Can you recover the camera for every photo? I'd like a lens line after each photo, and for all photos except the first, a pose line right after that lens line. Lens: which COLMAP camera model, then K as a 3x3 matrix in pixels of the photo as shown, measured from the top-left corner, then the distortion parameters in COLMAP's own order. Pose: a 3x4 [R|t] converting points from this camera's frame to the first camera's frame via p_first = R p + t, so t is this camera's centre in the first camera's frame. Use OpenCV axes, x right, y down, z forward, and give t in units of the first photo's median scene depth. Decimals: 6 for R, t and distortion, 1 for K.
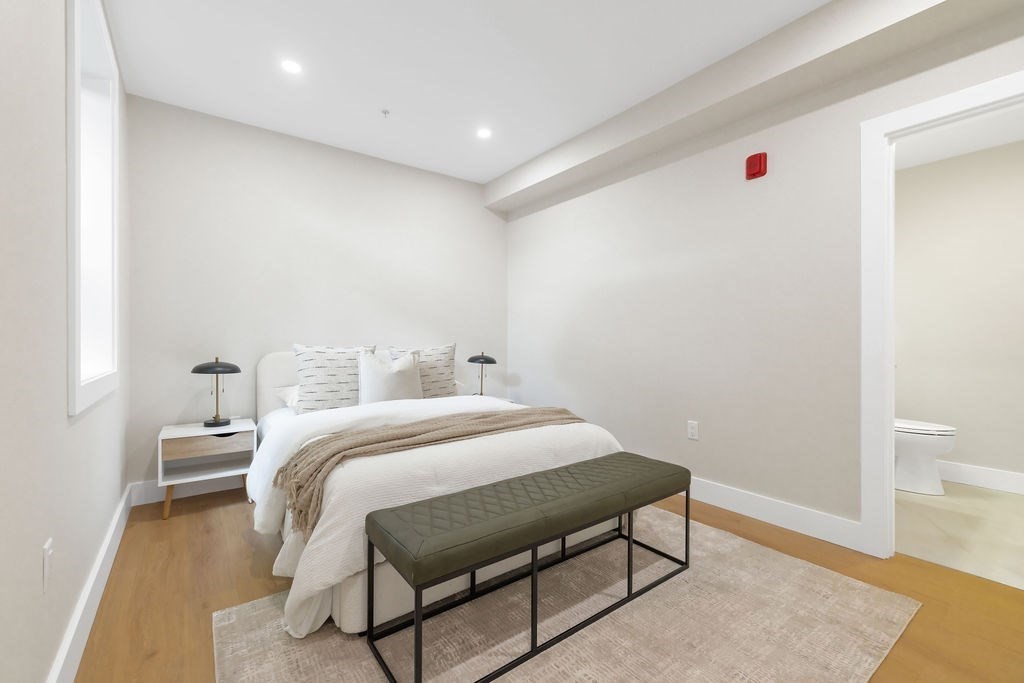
lens RADIAL K [[436.5, 0, 516.0], [0, 436.5, 335.6], [0, 0, 1]] dist [0.002348, -0.000518]
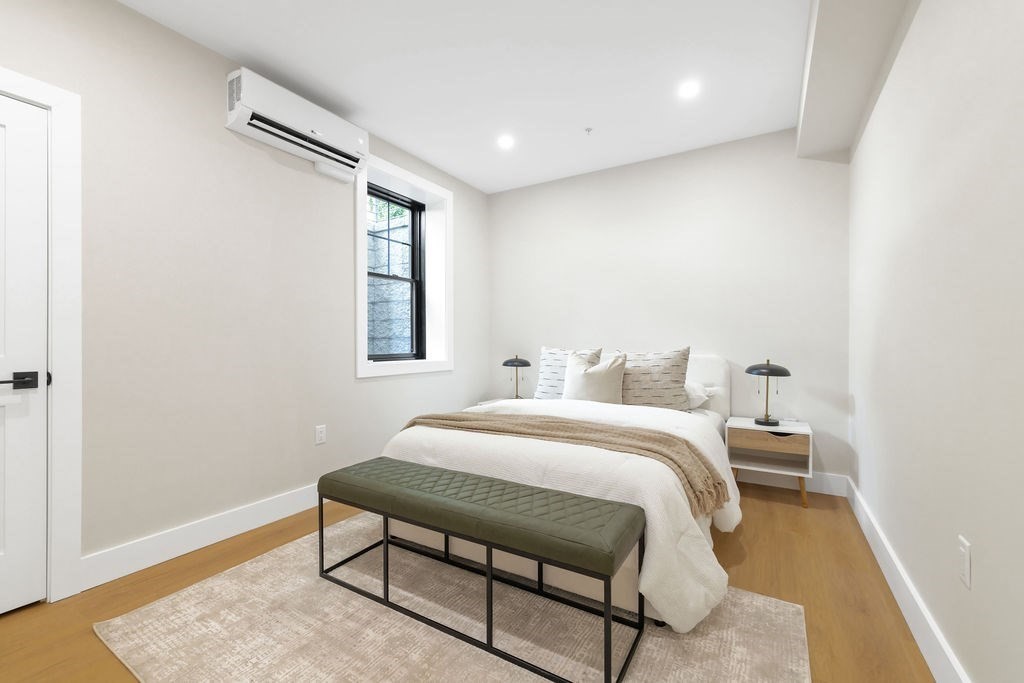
lens RADIAL K [[436.5, 0, 513.9], [0, 436.5, 348.3], [0, 0, 1]] dist [0.002348, -0.000518]
pose [[0.362406, 0.009861, -0.931968, 0.810152], [0.010756, 0.999833, 0.014761, 0.005172], [0.931958, -0.015374, 0.362240, 0.570824]]
